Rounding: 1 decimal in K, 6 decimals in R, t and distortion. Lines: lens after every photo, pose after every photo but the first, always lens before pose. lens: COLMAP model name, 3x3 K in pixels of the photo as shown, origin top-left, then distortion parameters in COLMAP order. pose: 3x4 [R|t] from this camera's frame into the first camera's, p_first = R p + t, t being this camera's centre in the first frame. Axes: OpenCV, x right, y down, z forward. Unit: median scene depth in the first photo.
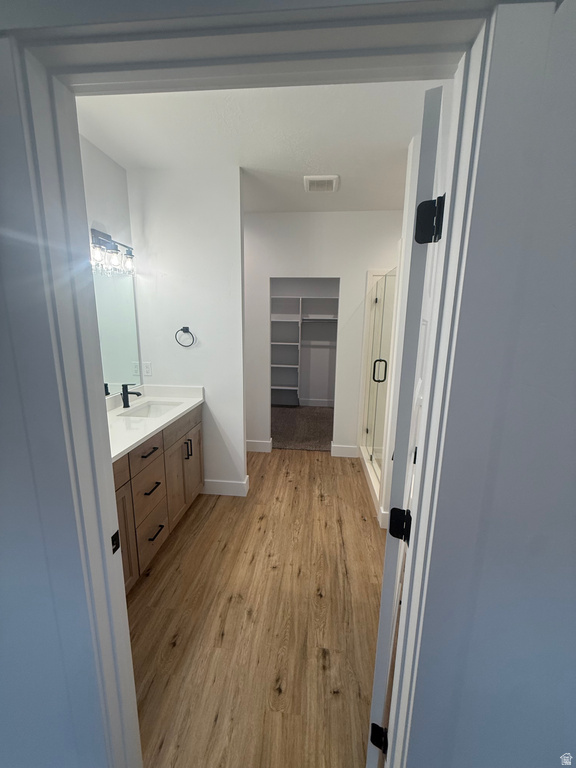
lens RADIAL K [[306.2, 0, 290.7], [0, 306.2, 382.7], [0, 0, 1]] dist [0.017721, 0.000102]
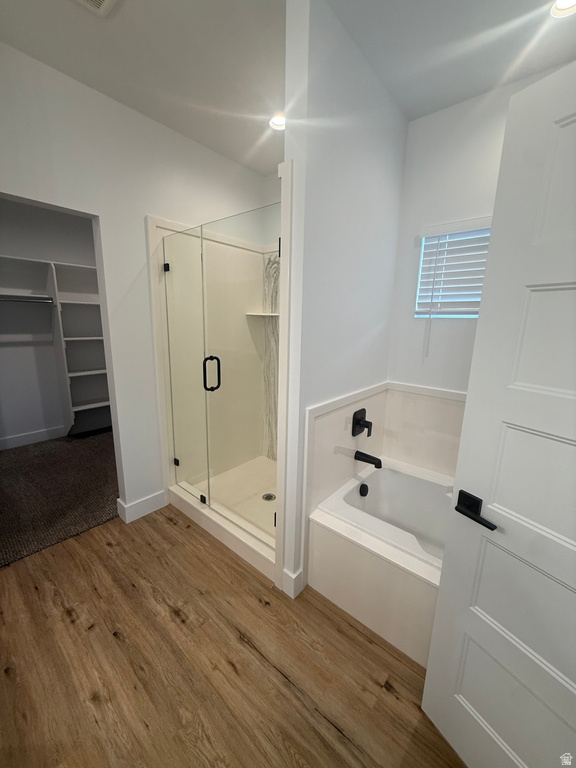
lens RADIAL K [[305.5, 0, 288.7], [0, 305.5, 382.8], [0, 0, 1]] dist [-0.000627, 0.000126]
pose [[0.577204, -0.166370, 0.799473, -0.148314], [0.139243, 0.984740, 0.104393, -0.065015], [-0.804641, 0.051064, 0.591561, 0.474156]]
